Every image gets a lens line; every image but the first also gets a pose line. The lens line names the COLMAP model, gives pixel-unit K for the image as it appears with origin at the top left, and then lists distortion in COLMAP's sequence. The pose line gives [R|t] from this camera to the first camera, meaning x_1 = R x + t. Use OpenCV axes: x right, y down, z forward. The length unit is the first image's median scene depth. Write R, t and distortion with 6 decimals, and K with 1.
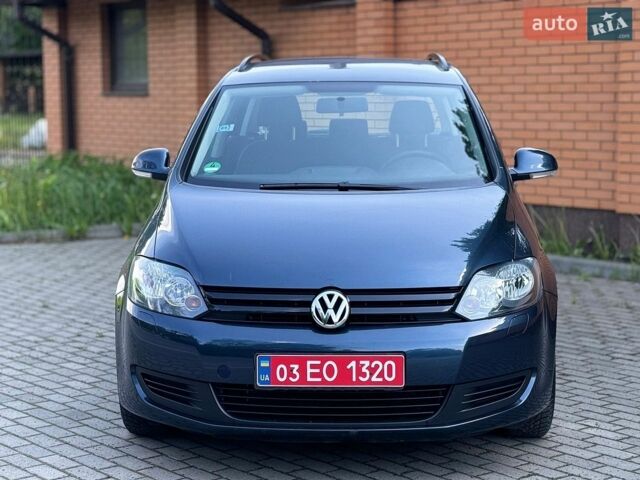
lens RADIAL K [[1357.6, 0, 320.0], [0, 1357.6, 240.0], [0, 0, 1]] dist [0.122903, 0.249351]
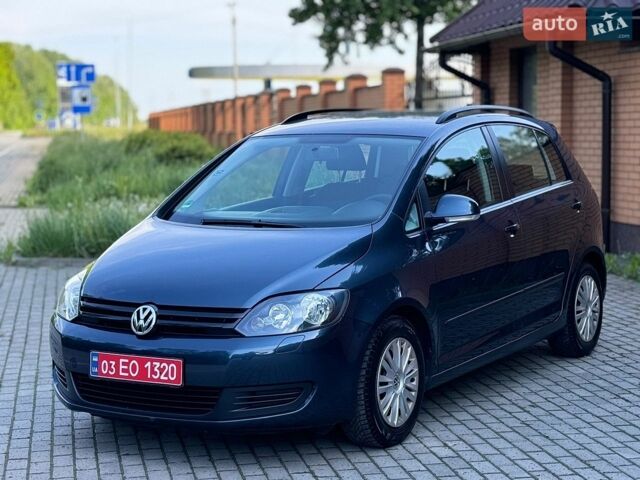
lens RADIAL K [[1357.6, 0, 320.0], [0, 1357.6, 240.0], [0, 0, 1]] dist [0.122903, 0.249351]
pose [[0.878157, 0.036388, -0.476987, 0.754272], [-0.046598, 0.998868, -0.009588, -0.018728], [0.476098, 0.030647, 0.878858, -0.036052]]
